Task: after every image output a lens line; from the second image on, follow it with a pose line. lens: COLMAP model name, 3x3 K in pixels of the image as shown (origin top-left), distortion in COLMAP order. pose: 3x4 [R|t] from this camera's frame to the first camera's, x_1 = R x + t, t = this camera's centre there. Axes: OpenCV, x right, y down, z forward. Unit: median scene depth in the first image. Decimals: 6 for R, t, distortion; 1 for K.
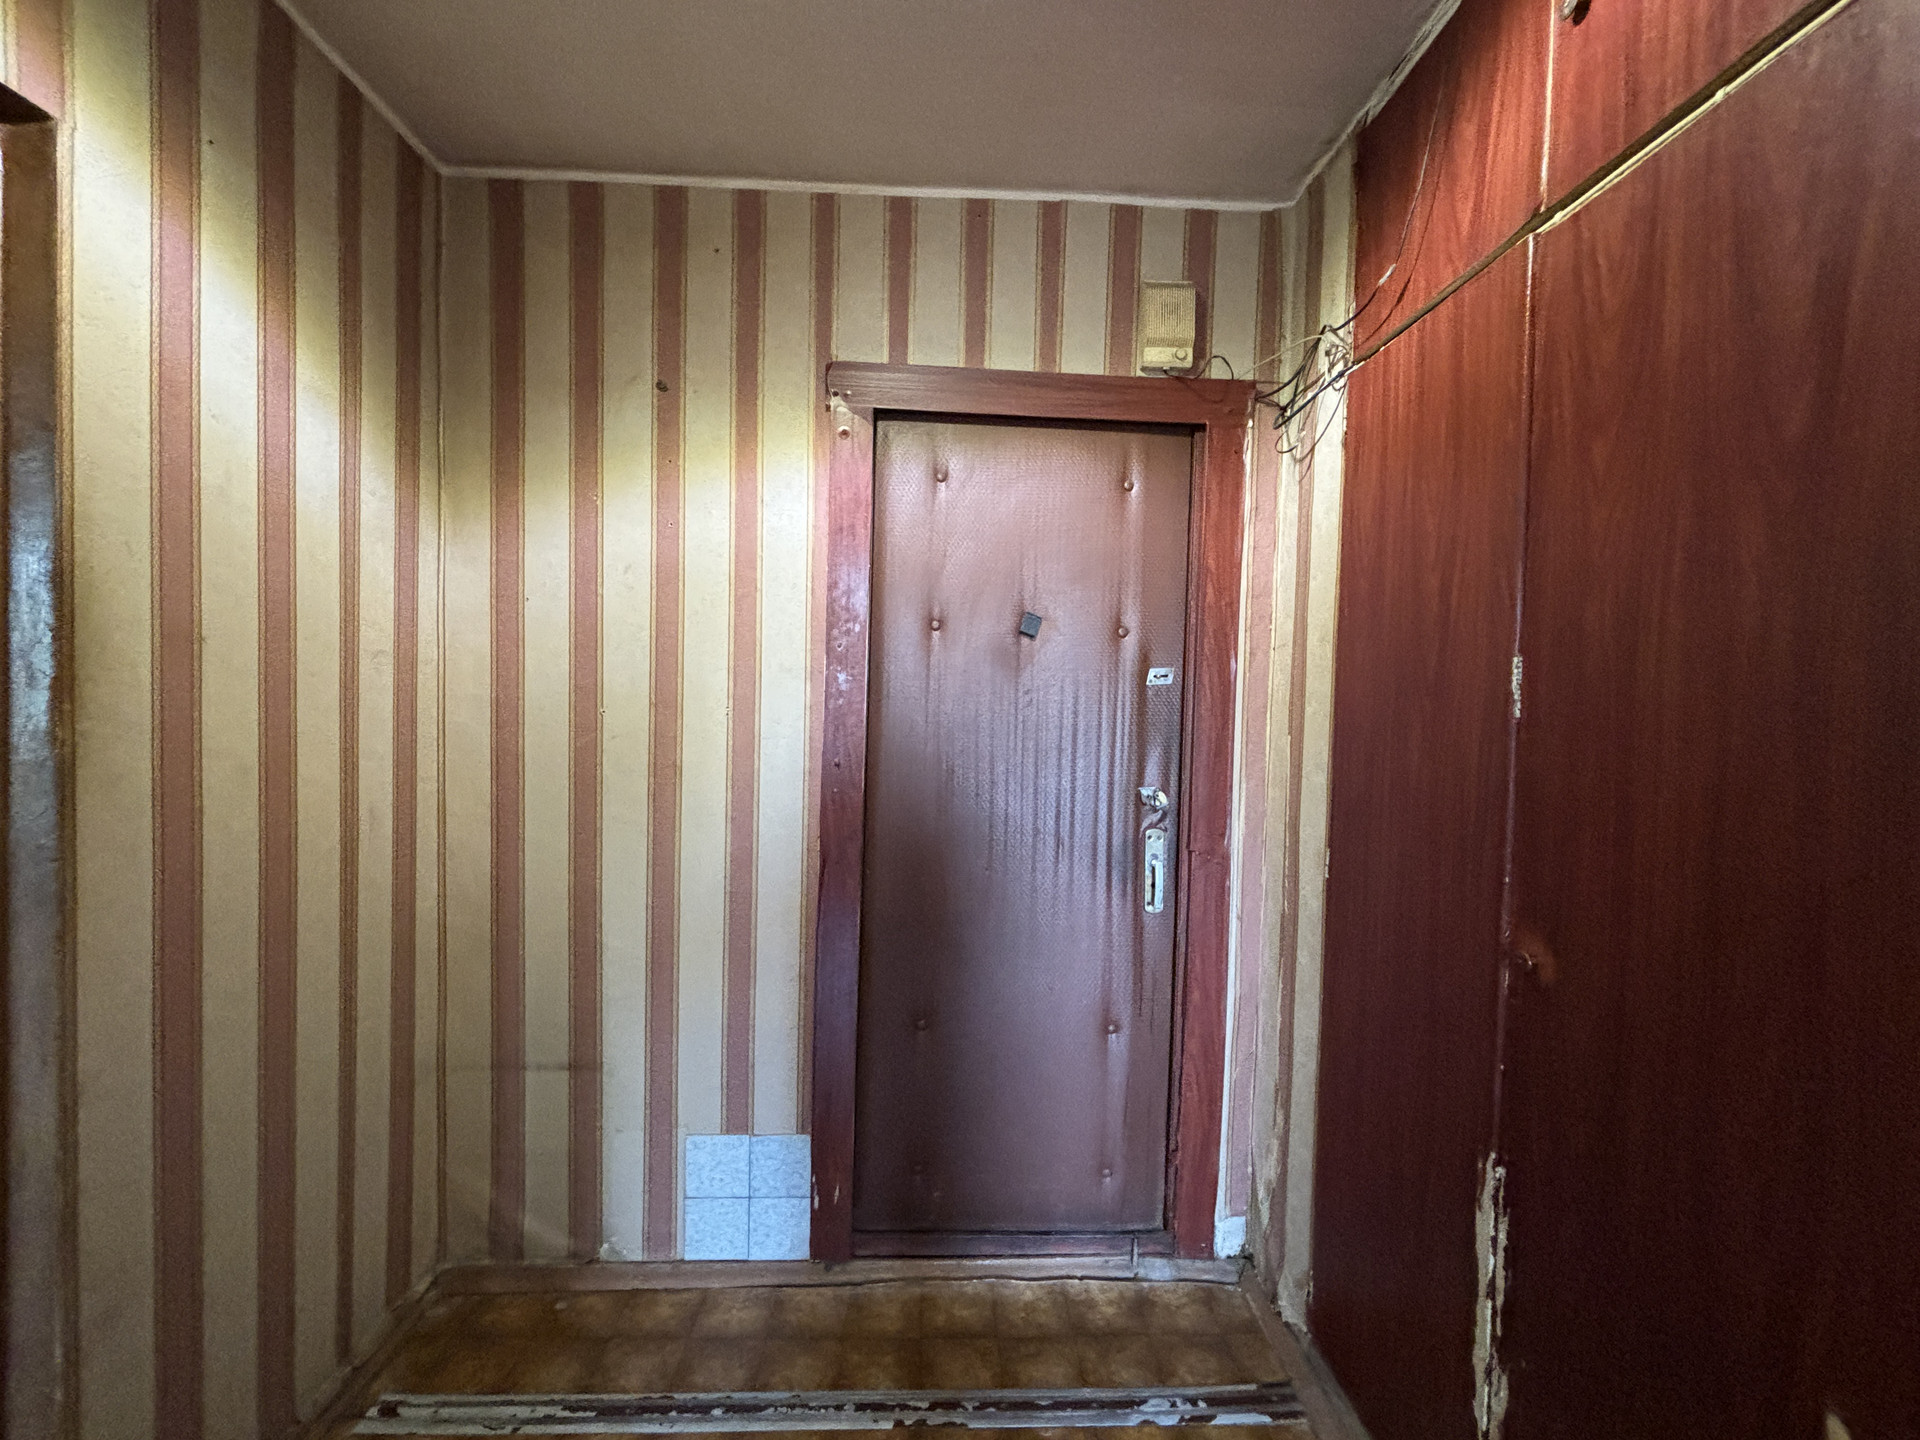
lens RADIAL K [[776.3, 0, 956.5], [0, 776.3, 713.9], [0, 0, 1]] dist [-0.001980, -0.000783]
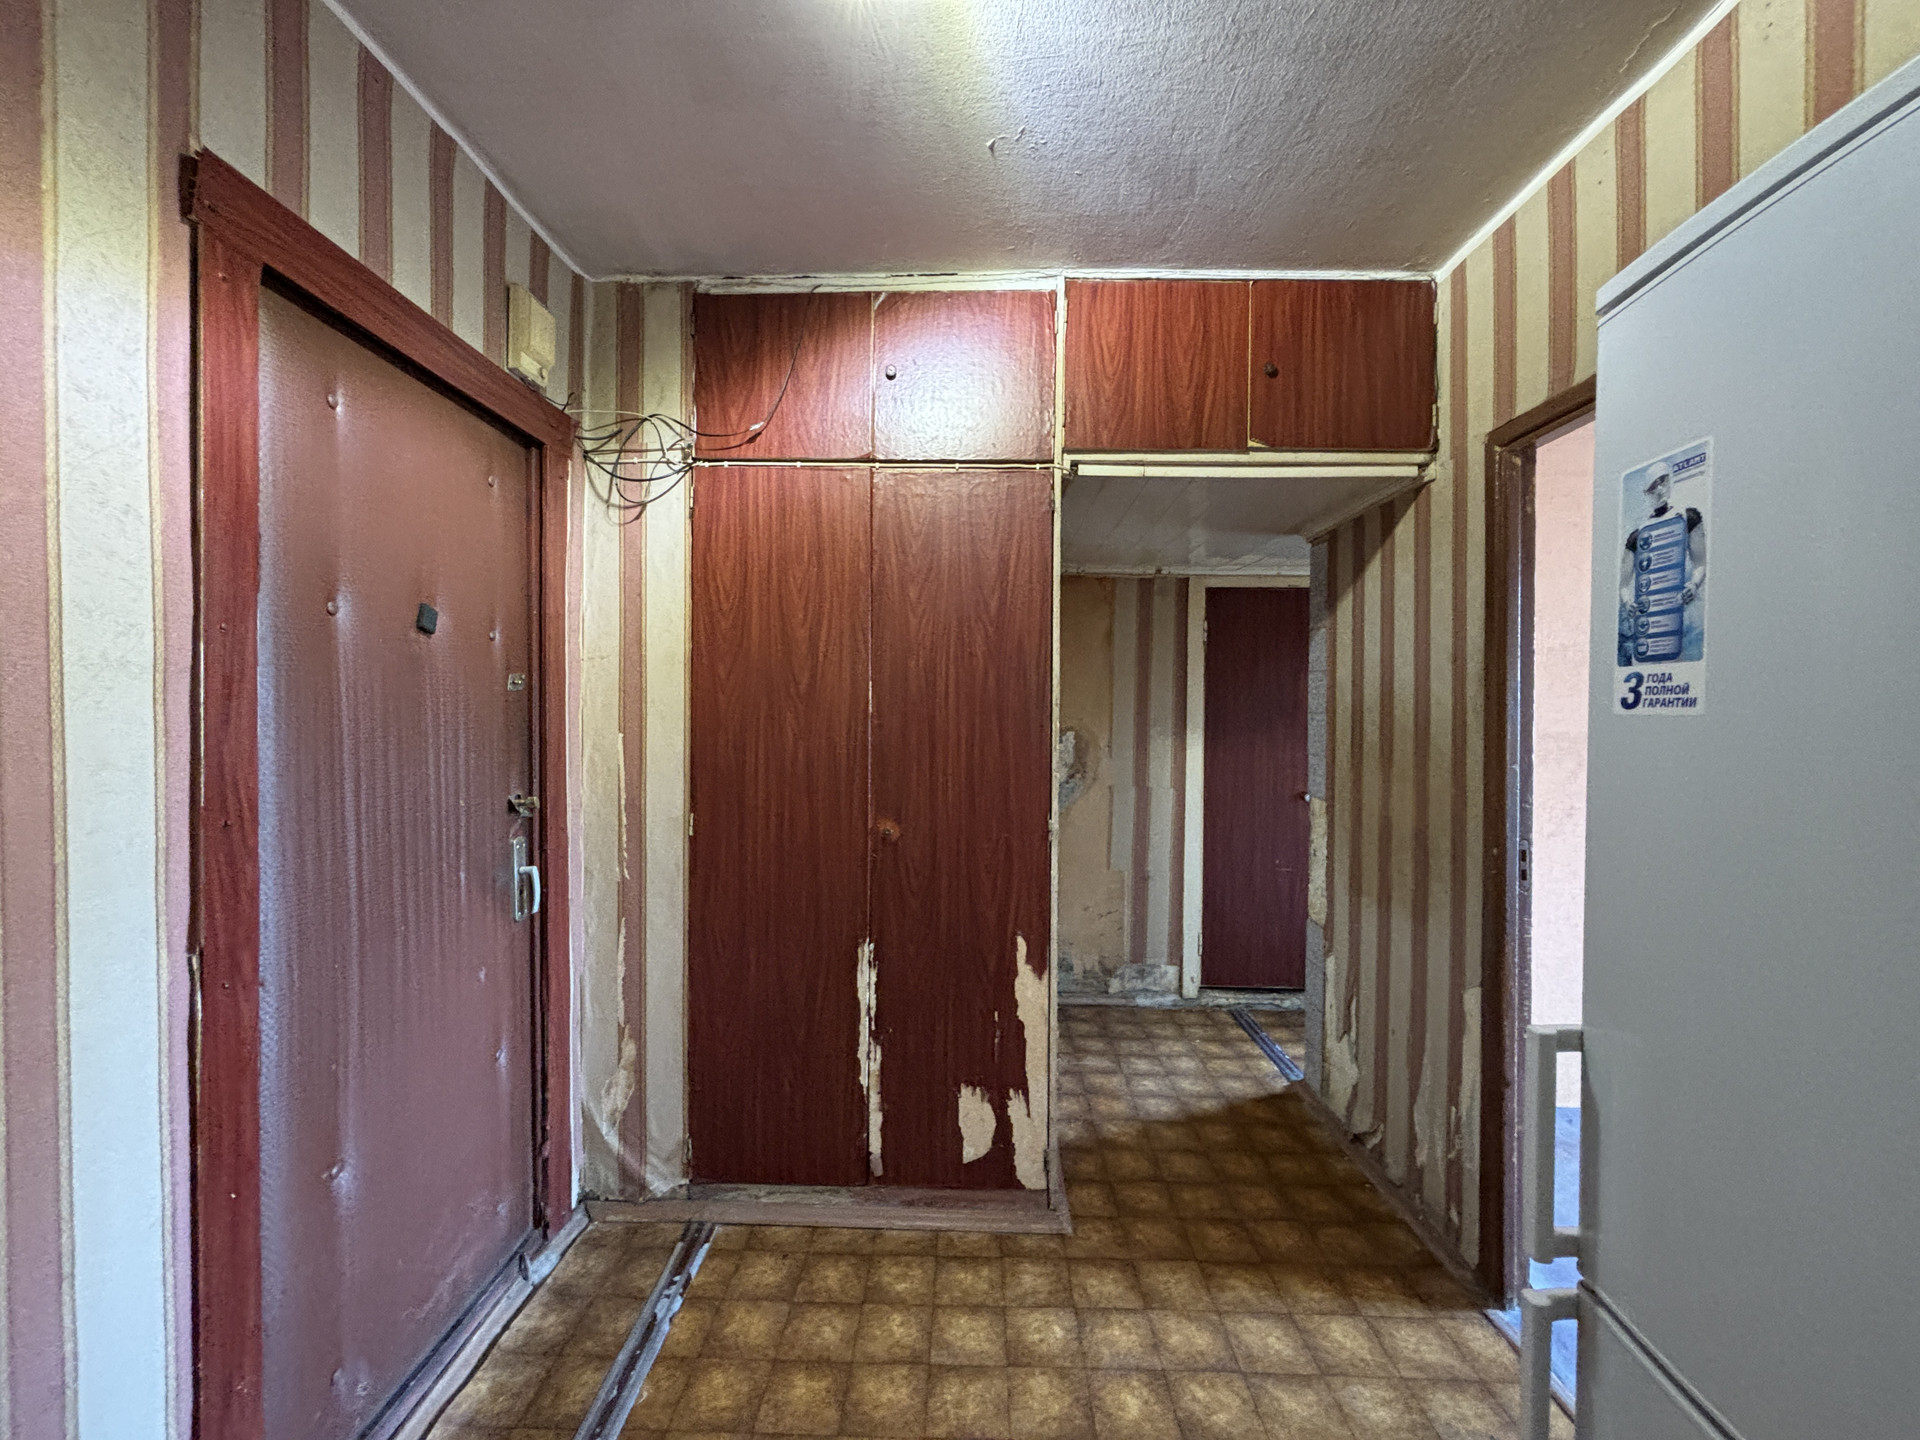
lens RADIAL K [[776.3, 0, 953.4], [0, 776.3, 722.0], [0, 0, 1]] dist [-0.001980, -0.000783]
pose [[0.047347, -0.039203, 0.998109, -0.844638], [0.019271, 0.999079, 0.038327, -0.031059], [-0.998693, 0.017419, 0.048058, 0.478425]]
